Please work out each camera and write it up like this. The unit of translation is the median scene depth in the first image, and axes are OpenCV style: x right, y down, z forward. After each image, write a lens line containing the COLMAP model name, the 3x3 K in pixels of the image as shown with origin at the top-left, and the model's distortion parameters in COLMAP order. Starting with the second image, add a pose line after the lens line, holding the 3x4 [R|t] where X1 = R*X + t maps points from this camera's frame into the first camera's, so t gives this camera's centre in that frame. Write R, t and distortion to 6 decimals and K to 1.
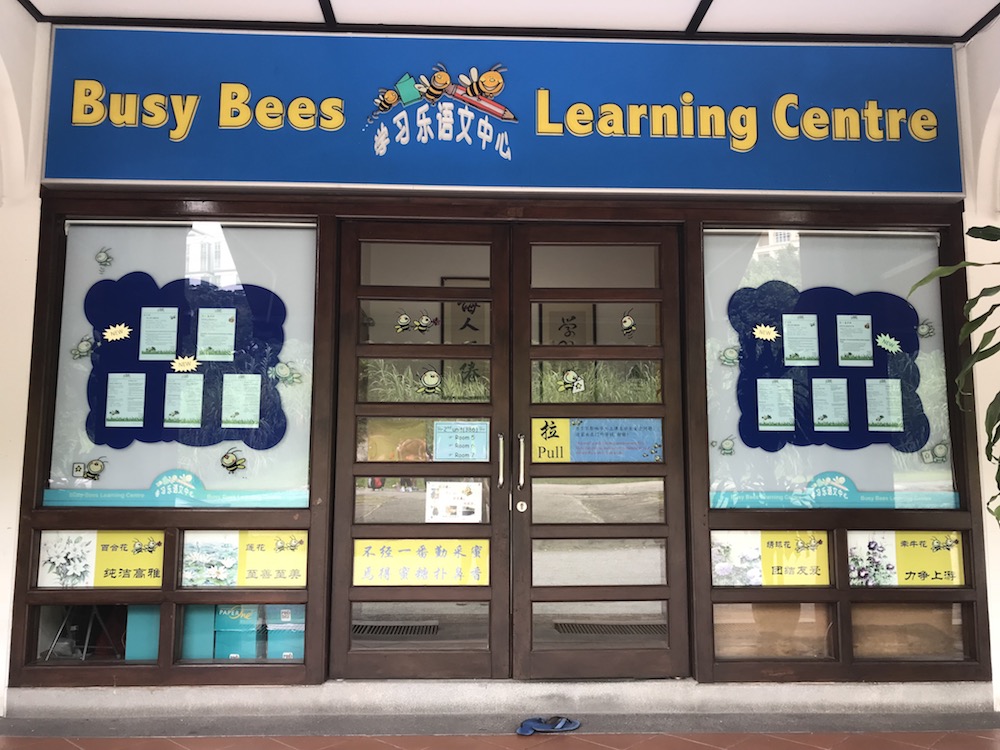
lens RADIAL K [[816.3, 0, 498.0], [0, 816.3, 371.9], [0, 0, 1]] dist [0.012987, 0.002306]
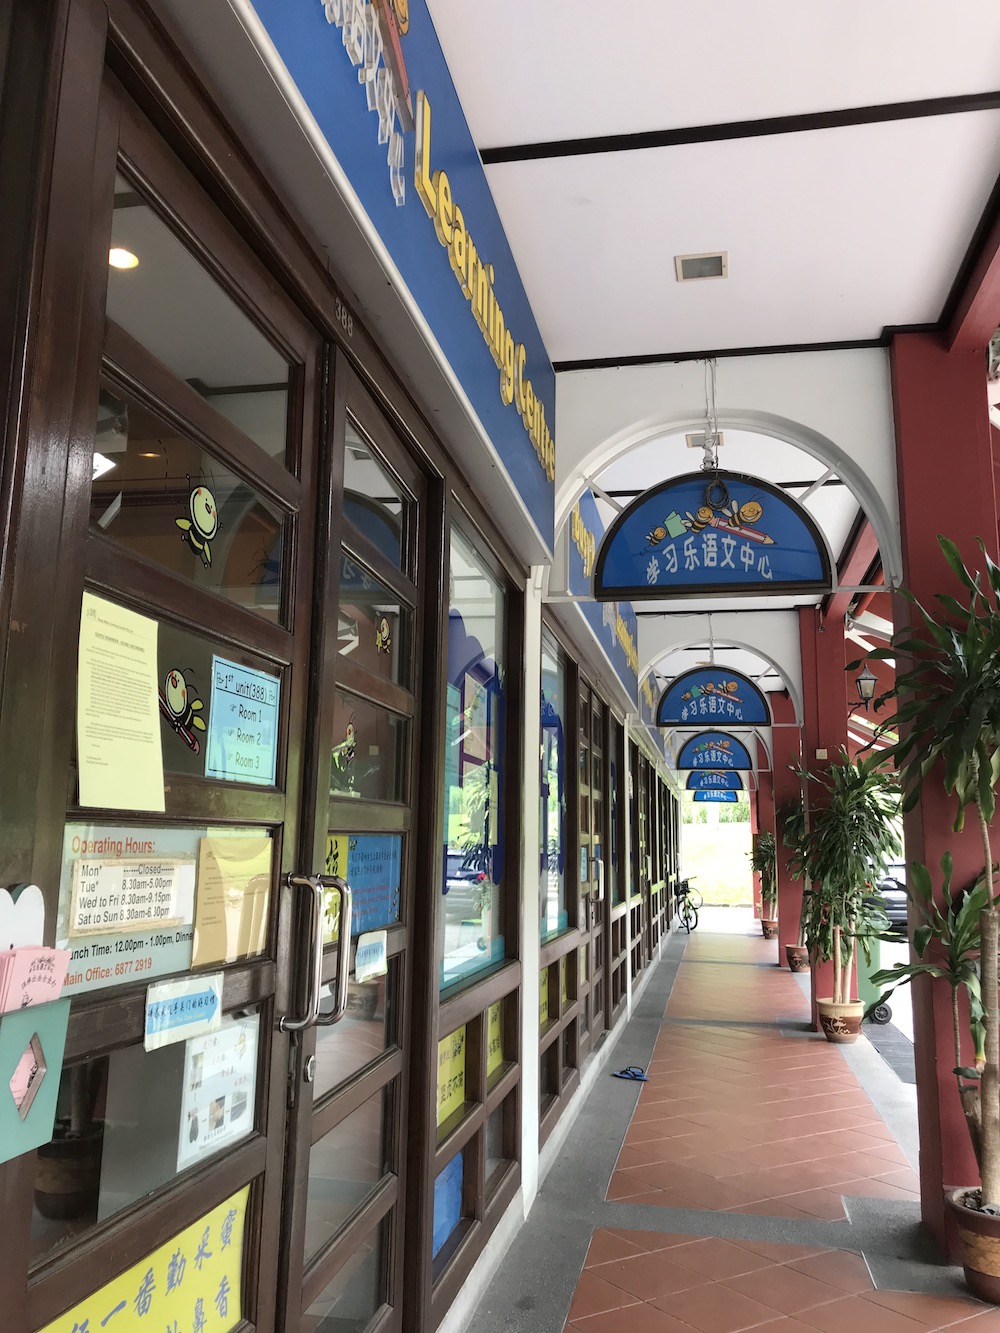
lens RADIAL K [[1088.2, 0, 499.9], [0, 1088.2, 664.5], [0, 0, 1]] dist [0.012987, 0.002306]
pose [[0.965079, -0.042572, -0.258477, 0.035685], [0.023719, 0.996854, -0.075628, -0.047198], [0.260884, 0.066856, 0.963052, -0.486386]]
